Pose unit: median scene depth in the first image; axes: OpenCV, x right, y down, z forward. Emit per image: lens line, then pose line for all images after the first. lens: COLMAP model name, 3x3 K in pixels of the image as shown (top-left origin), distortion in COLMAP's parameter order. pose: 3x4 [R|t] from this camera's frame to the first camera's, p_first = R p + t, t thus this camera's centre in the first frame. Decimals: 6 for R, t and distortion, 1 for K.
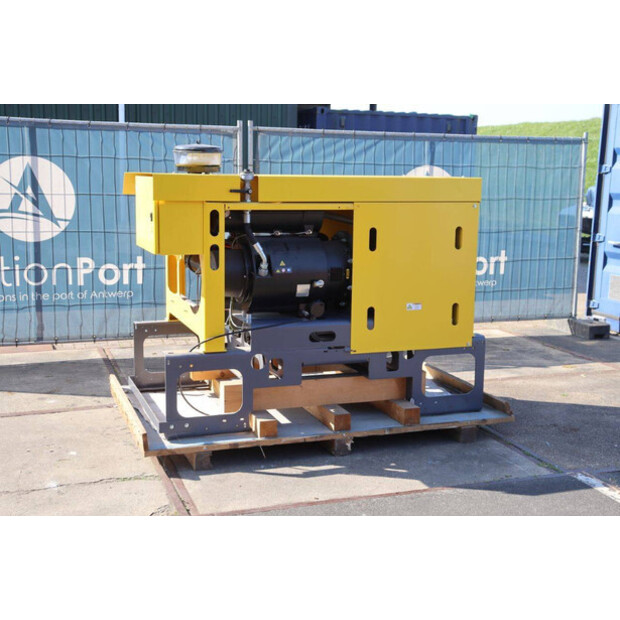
lens RADIAL K [[864.5, 0, 310.0], [0, 864.5, 309.4], [0, 0, 1]] dist [0.077847, 0.000000]
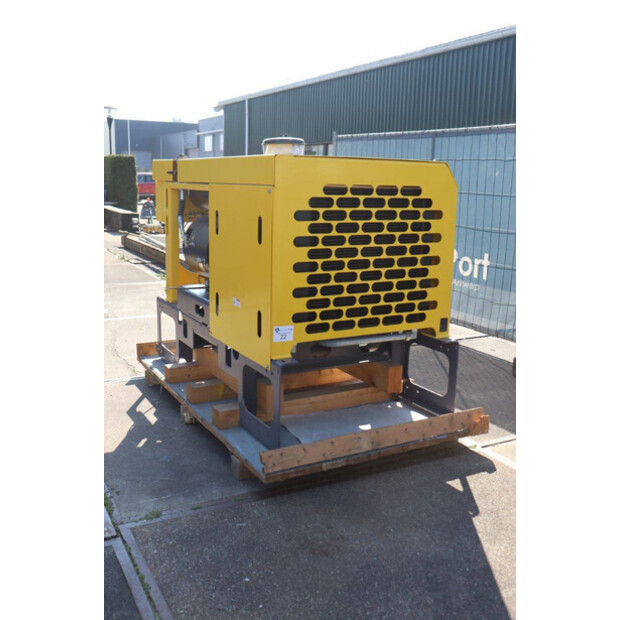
lens RADIAL K [[650.1, 0, 304.4], [0, 650.1, 309.5], [0, 0, 1]] dist [-0.048172, 0.000000]
pose [[0.155759, 0.183941, -0.970518, 0.800825], [-0.178167, 0.971627, 0.155557, -0.115611], [0.971595, 0.148684, 0.184111, 0.968492]]
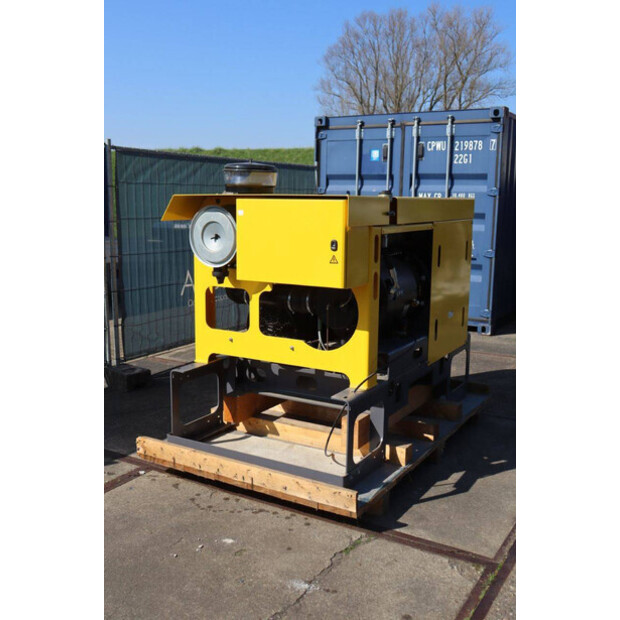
lens RADIAL K [[685.9, 0, 308.5], [0, 685.9, 309.2], [0, 0, 1]] dist [-0.027373, 0.000000]
pose [[0.767371, -0.109895, 0.631715, -0.587071], [0.102391, 0.993563, 0.048464, -0.072542], [-0.632975, 0.027492, 0.773684, 0.447093]]
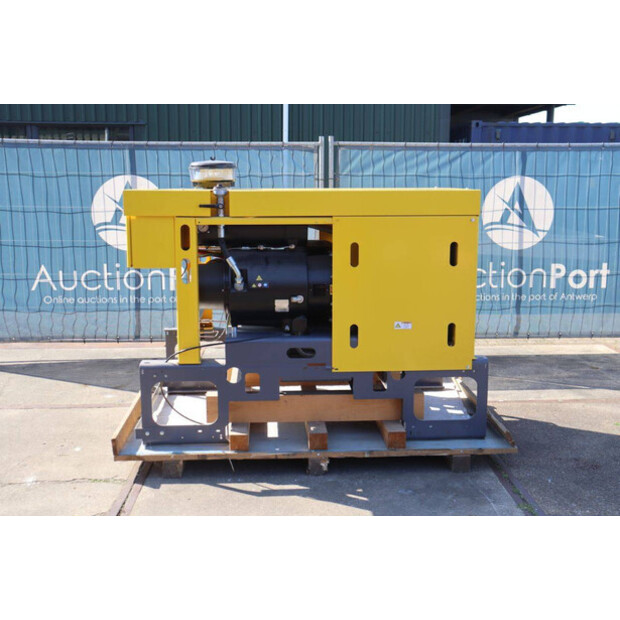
lens RADIAL K [[765.5, 0, 312.6], [0, 765.5, 310.5], [0, 0, 1]] dist [0.031713, 0.000000]
pose [[0.957598, 0.032625, -0.286254, 0.272204], [-0.030773, 0.999466, 0.010967, -0.026581], [0.286459, -0.001693, 0.958091, 0.166796]]
